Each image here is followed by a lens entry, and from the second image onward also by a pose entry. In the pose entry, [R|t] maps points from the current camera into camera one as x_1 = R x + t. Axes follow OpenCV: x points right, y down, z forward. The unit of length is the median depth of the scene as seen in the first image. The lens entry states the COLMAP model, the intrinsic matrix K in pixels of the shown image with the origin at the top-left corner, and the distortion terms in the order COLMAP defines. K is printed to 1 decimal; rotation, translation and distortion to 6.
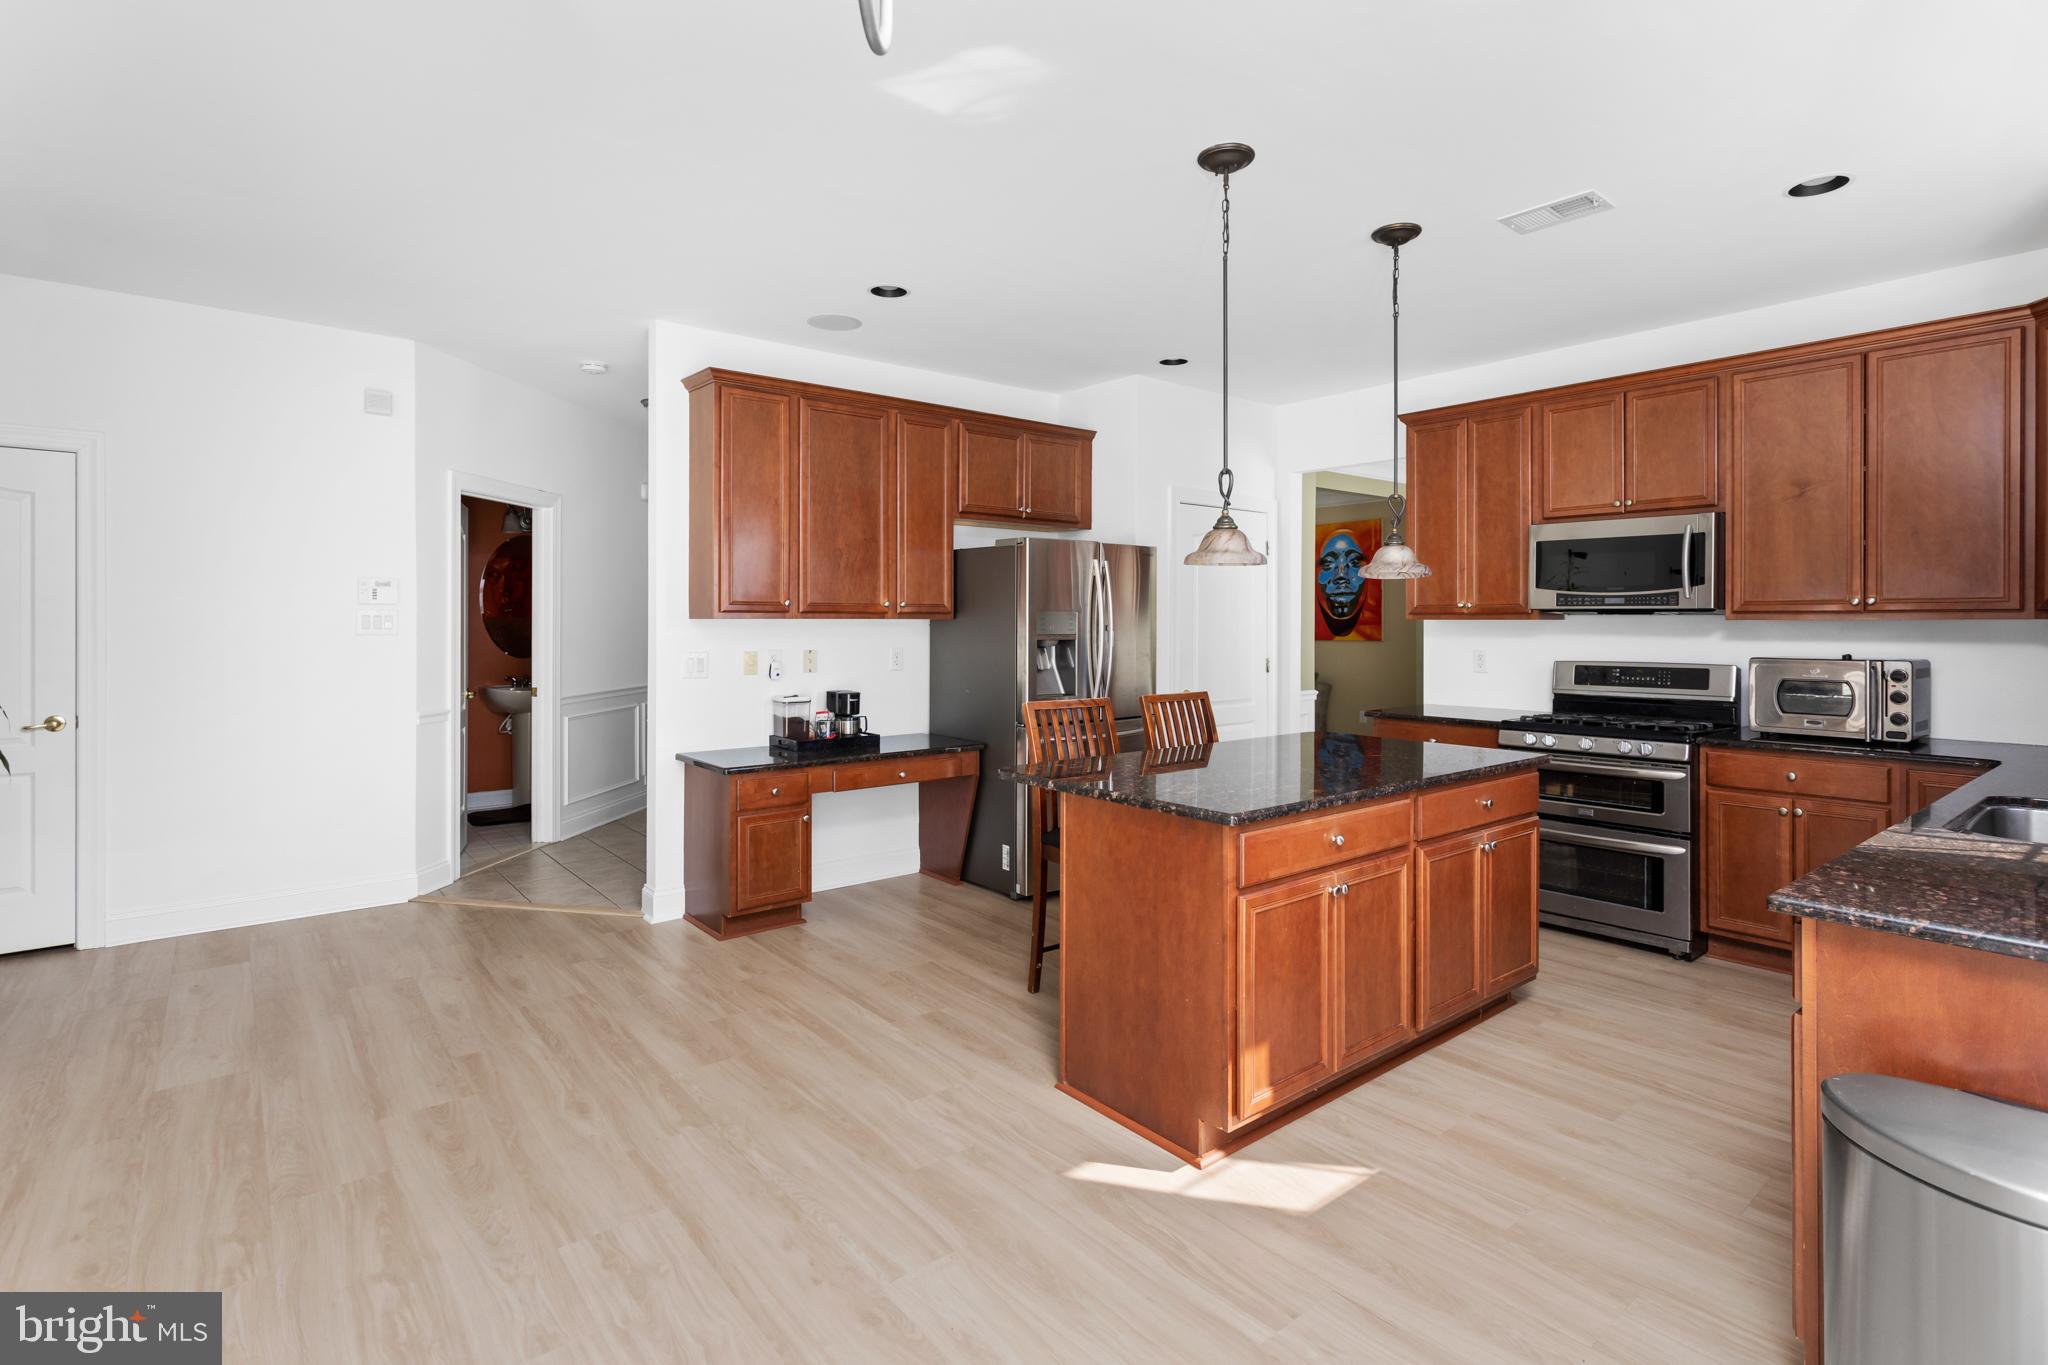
lens RADIAL K [[985.3, 0, 1005.5], [0, 985.3, 612.5], [0, 0, 1]] dist [-0.006771, 0.004405]
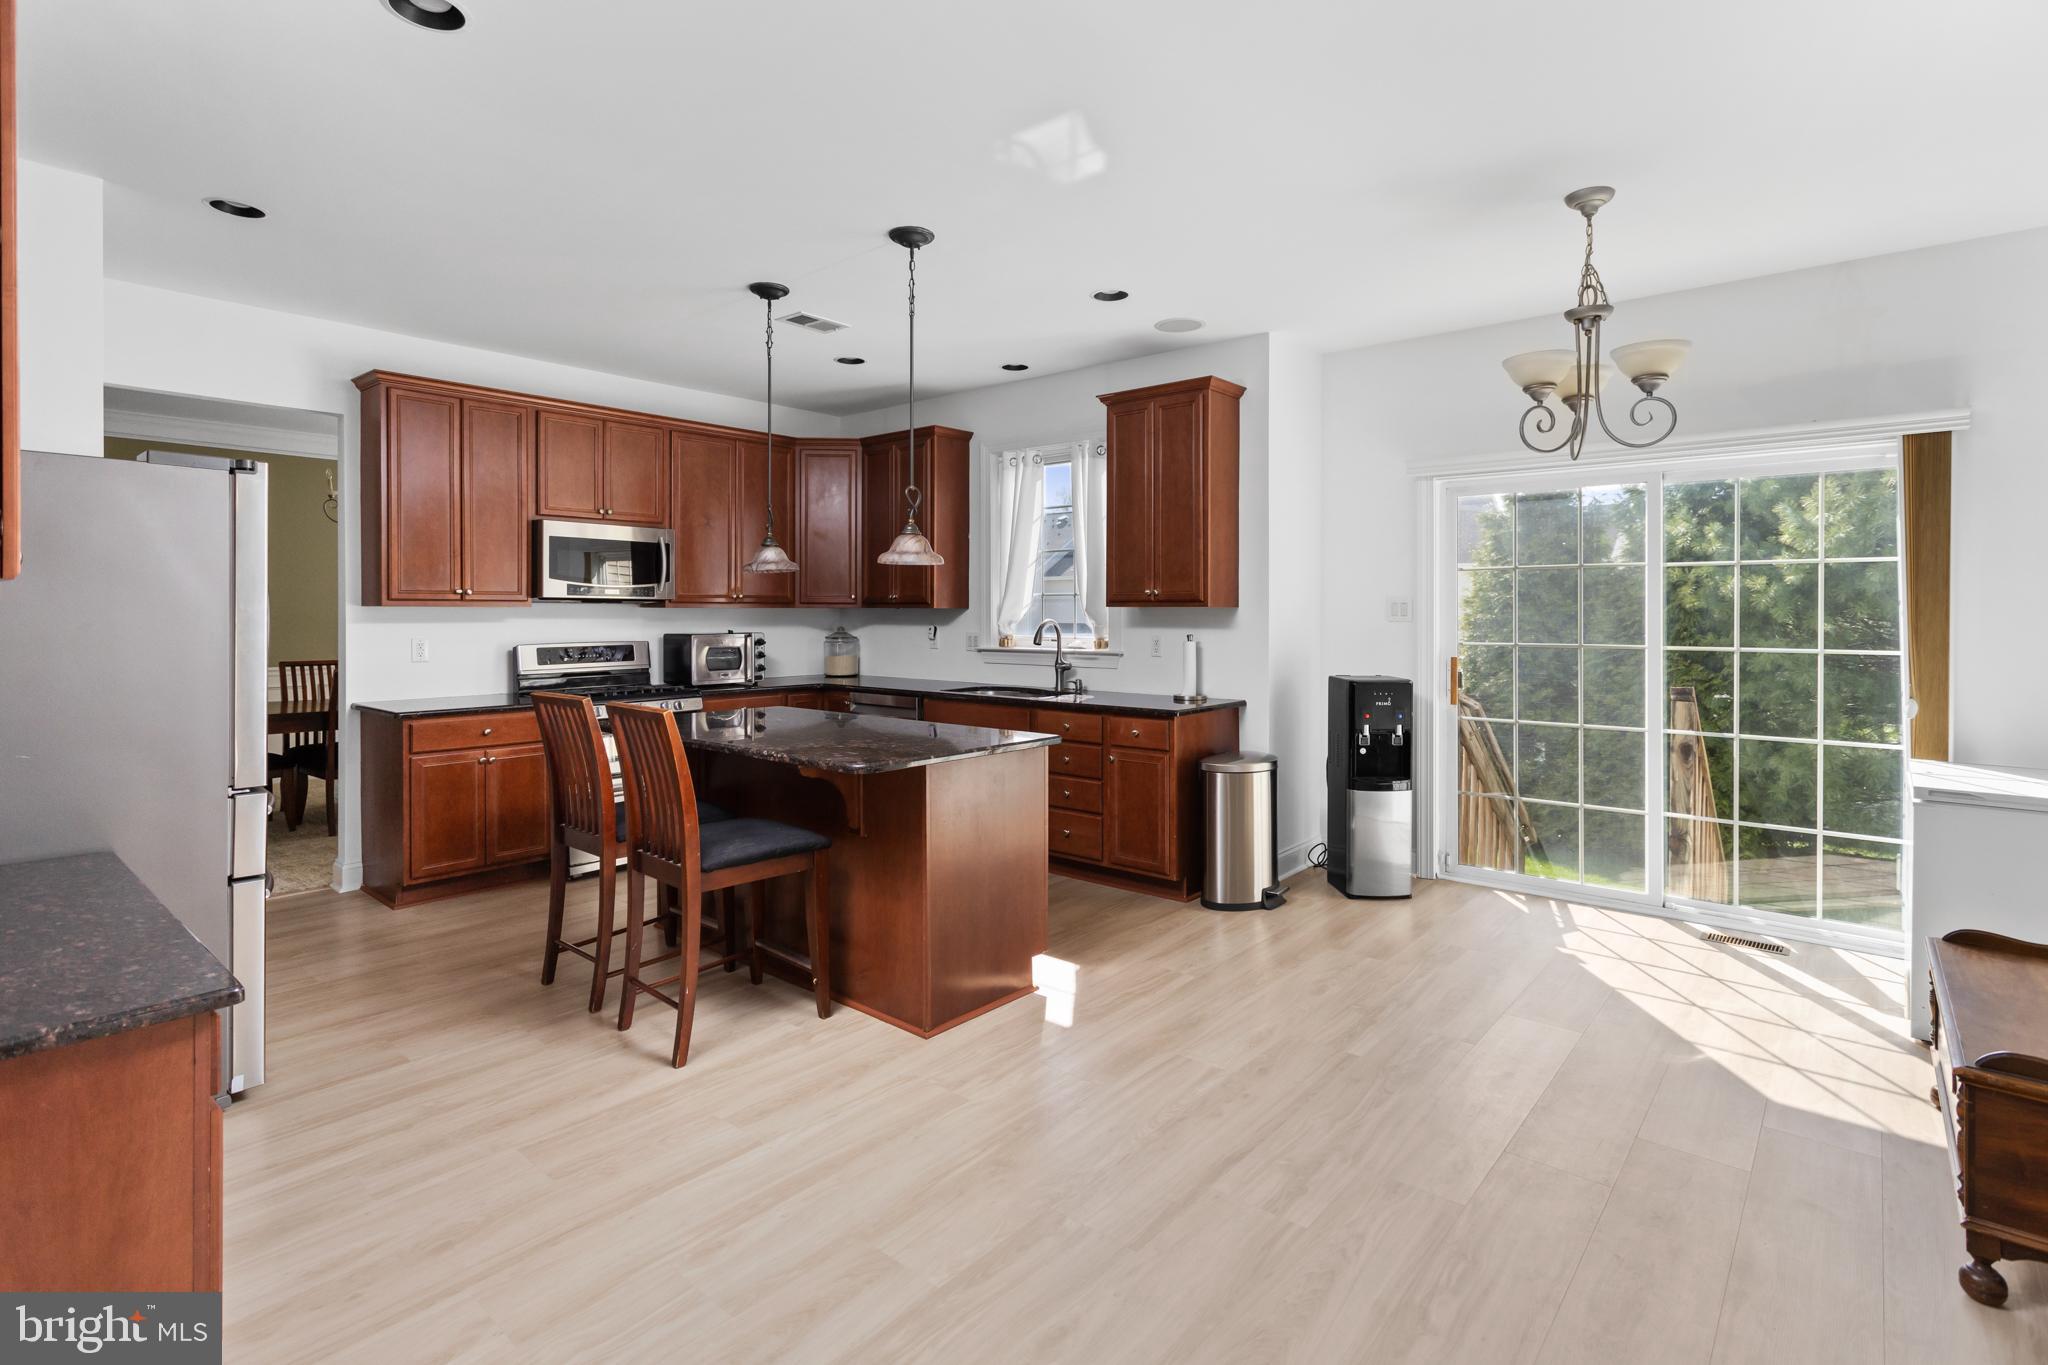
lens RADIAL K [[985.3, 0, 1047.7], [0, 985.3, 618.9], [0, 0, 1]] dist [-0.006771, 0.004405]
pose [[-0.204616, -0.008111, 0.978809, -0.925287], [-0.010174, 0.999929, 0.006159, 0.011400], [-0.978789, -0.008698, -0.204684, 0.983575]]
